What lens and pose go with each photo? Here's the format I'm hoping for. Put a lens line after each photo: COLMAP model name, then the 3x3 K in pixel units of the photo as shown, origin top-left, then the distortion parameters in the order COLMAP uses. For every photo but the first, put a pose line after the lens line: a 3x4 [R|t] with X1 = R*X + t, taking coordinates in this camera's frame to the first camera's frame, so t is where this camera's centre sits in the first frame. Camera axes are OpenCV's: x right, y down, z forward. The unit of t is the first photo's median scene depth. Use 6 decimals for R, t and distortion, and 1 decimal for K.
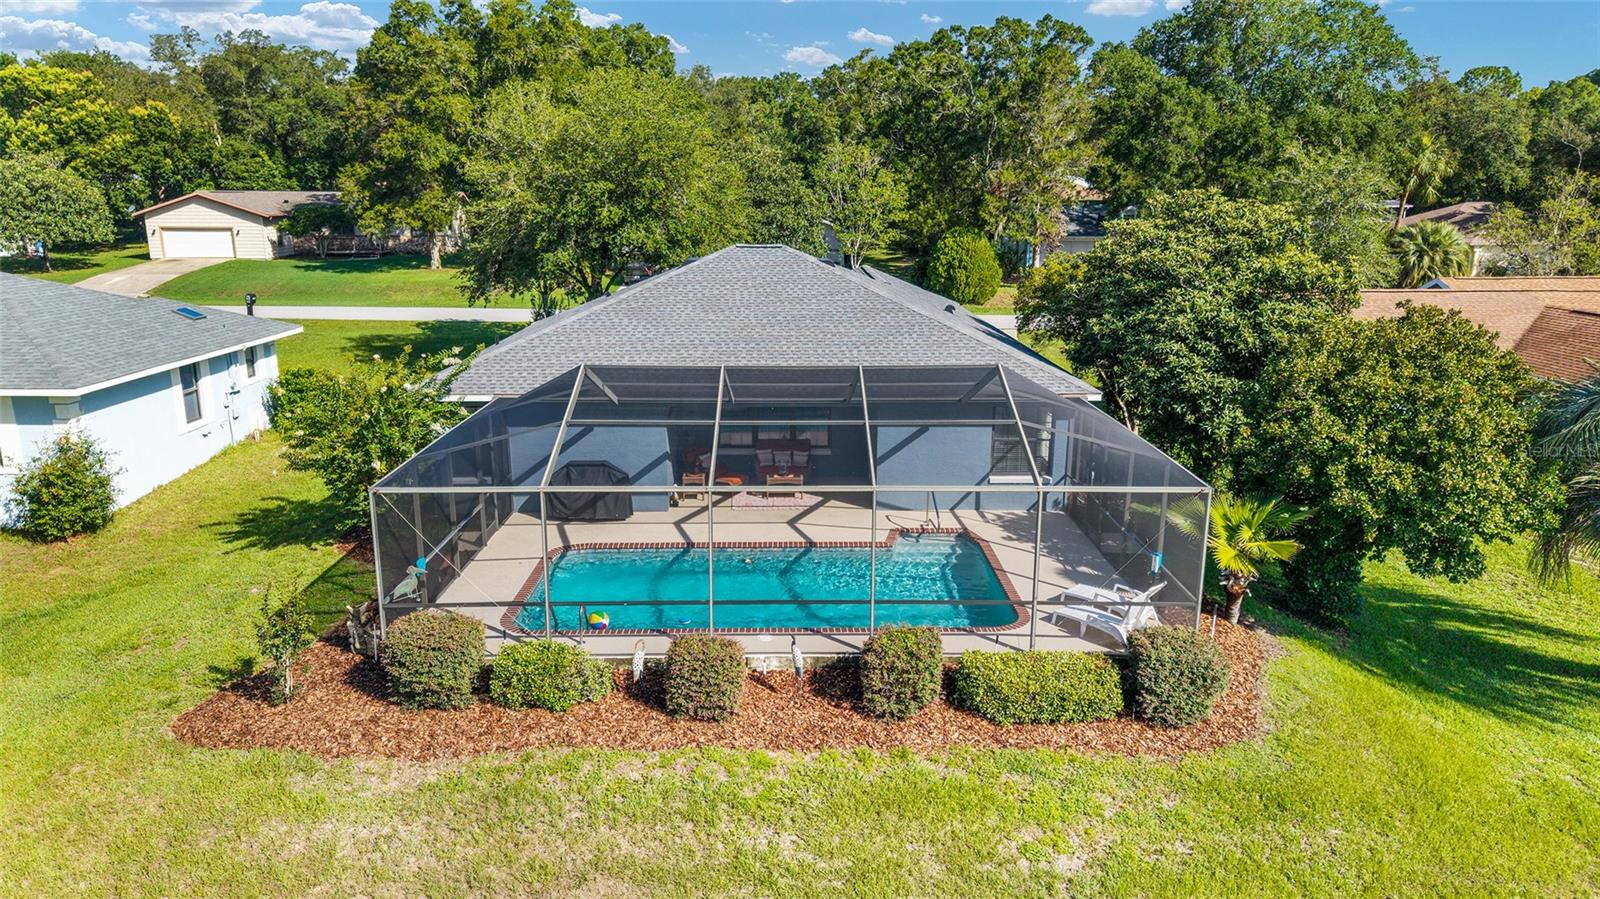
lens RADIAL K [[1069.4, 0, 792.7], [0, 1069.4, 469.8], [0, 0, 1]] dist [0.049600, -0.041776]
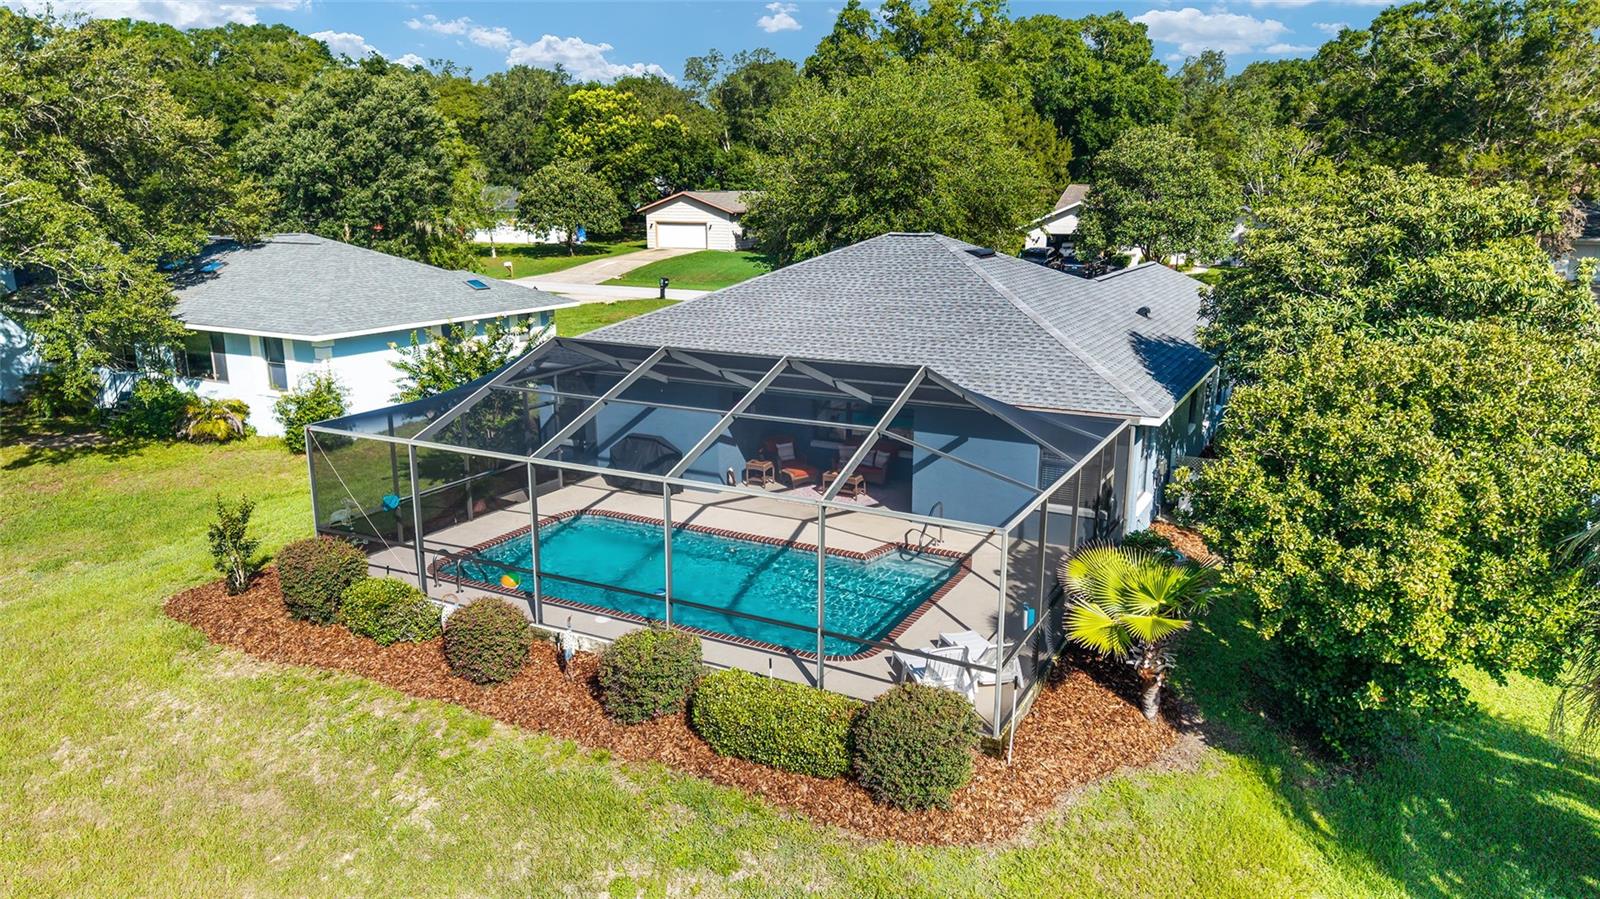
lens RADIAL K [[1069.4, 0, 792.7], [0, 1069.4, 469.8], [0, 0, 1]] dist [0.049600, -0.041776]
pose [[0.874216, 0.118592, -0.470831, 0.287726], [-0.119173, 0.992458, 0.028705, -0.014436], [0.470684, 0.031016, 0.881756, 0.101800]]
